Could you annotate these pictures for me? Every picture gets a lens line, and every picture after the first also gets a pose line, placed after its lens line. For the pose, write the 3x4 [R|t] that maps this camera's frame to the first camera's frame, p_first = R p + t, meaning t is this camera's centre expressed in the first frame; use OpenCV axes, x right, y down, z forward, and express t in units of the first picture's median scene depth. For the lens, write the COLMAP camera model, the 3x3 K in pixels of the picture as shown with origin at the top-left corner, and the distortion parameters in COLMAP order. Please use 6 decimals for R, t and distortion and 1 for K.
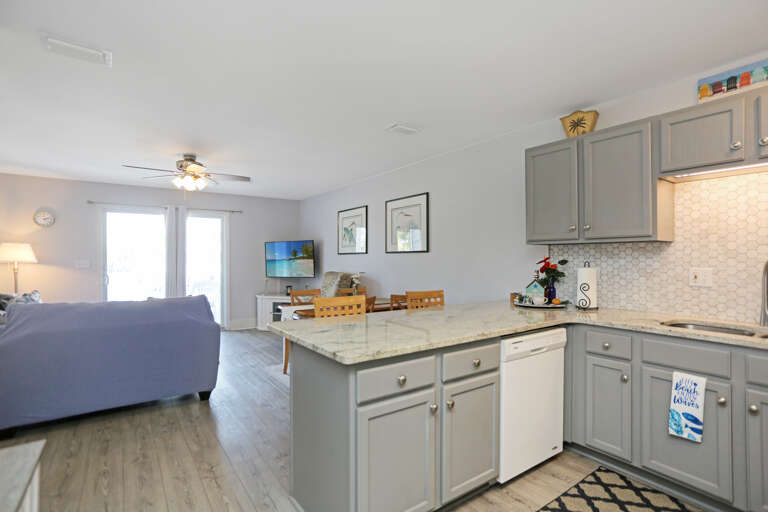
lens RADIAL K [[376.4, 0, 382.3], [0, 376.4, 259.9], [0, 0, 1]] dist [-0.034079, 0.005412]
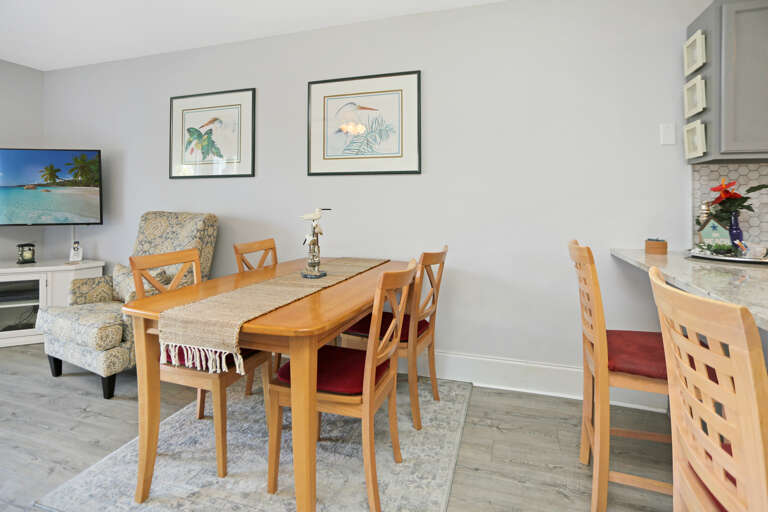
lens RADIAL K [[376.4, 0, 377.6], [0, 376.4, 207.6], [0, 0, 1]] dist [-0.034079, 0.005412]
pose [[0.803798, 0.002827, 0.594895, -0.205677], [-0.011509, 0.999875, 0.010799, 0.019017], [-0.594791, -0.015527, 0.803731, 0.428145]]
